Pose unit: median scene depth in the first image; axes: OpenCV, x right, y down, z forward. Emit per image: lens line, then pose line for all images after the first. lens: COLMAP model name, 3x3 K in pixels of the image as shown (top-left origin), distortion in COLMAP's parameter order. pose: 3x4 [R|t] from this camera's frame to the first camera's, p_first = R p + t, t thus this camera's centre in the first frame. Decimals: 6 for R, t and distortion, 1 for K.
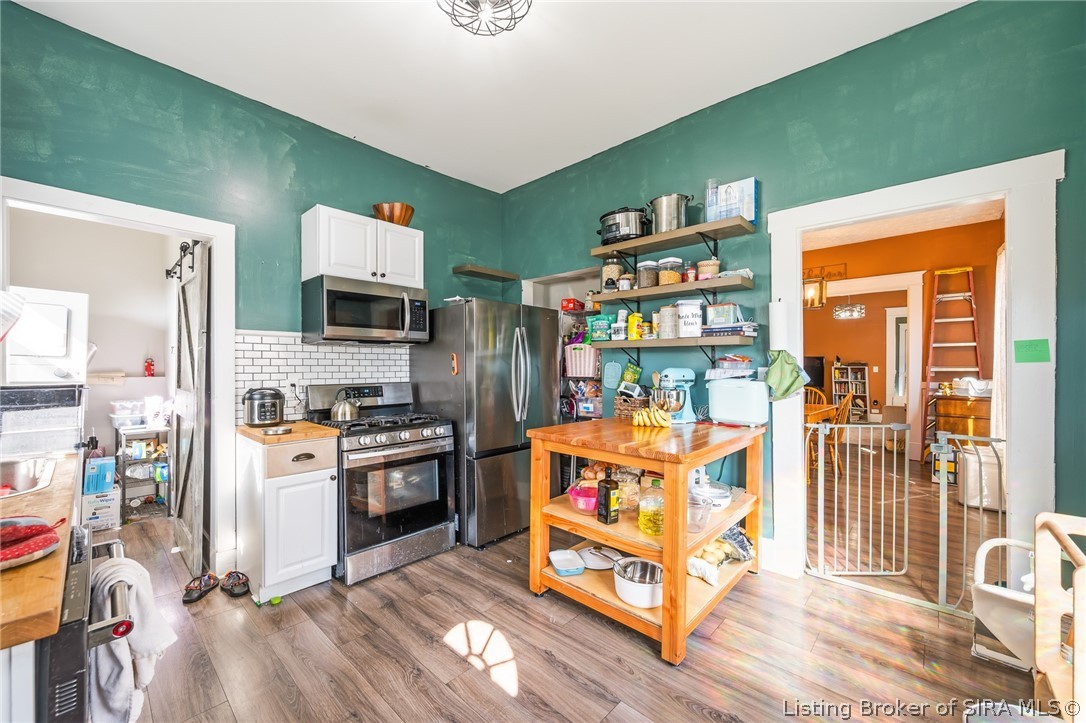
lens RADIAL K [[429.6, 0, 541.9], [0, 429.6, 371.2], [0, 0, 1]] dist [-0.000945, -0.000143]
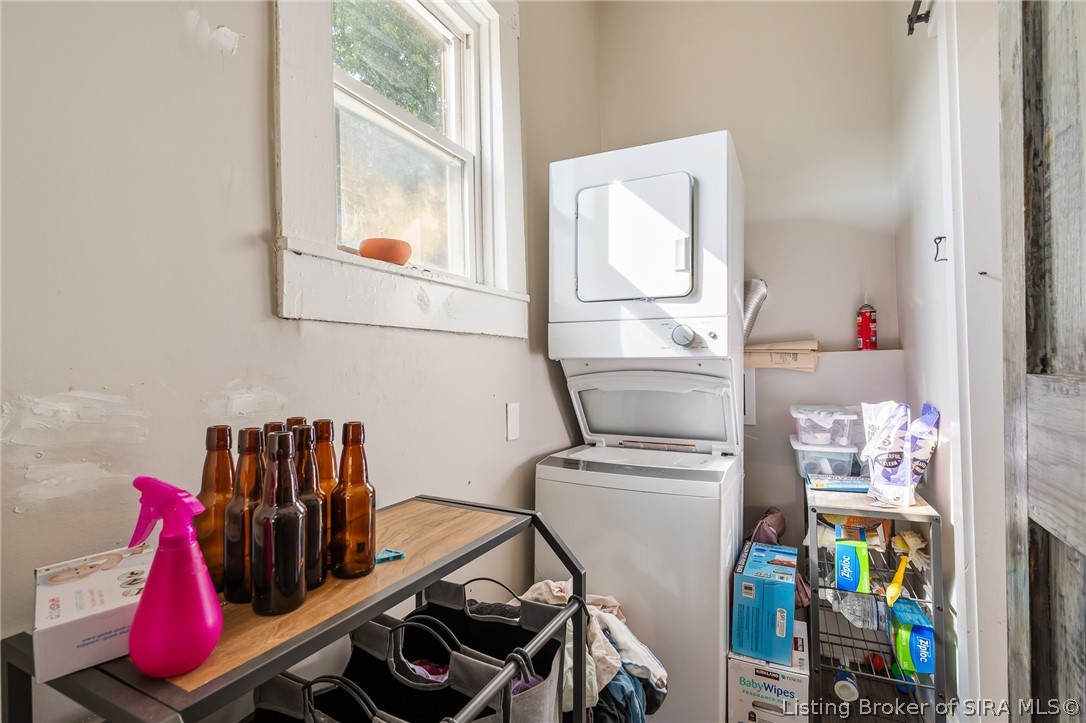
lens RADIAL K [[507.6, 0, 543.5], [0, 507.6, 362.4], [0, 0, 1]] dist [-0.002416, -0.000254]
pose [[0.281230, -0.011353, -0.959573, -0.594310], [0.019014, 0.999800, -0.006257, 0.023981], [0.959452, -0.016485, 0.281389, 0.628347]]
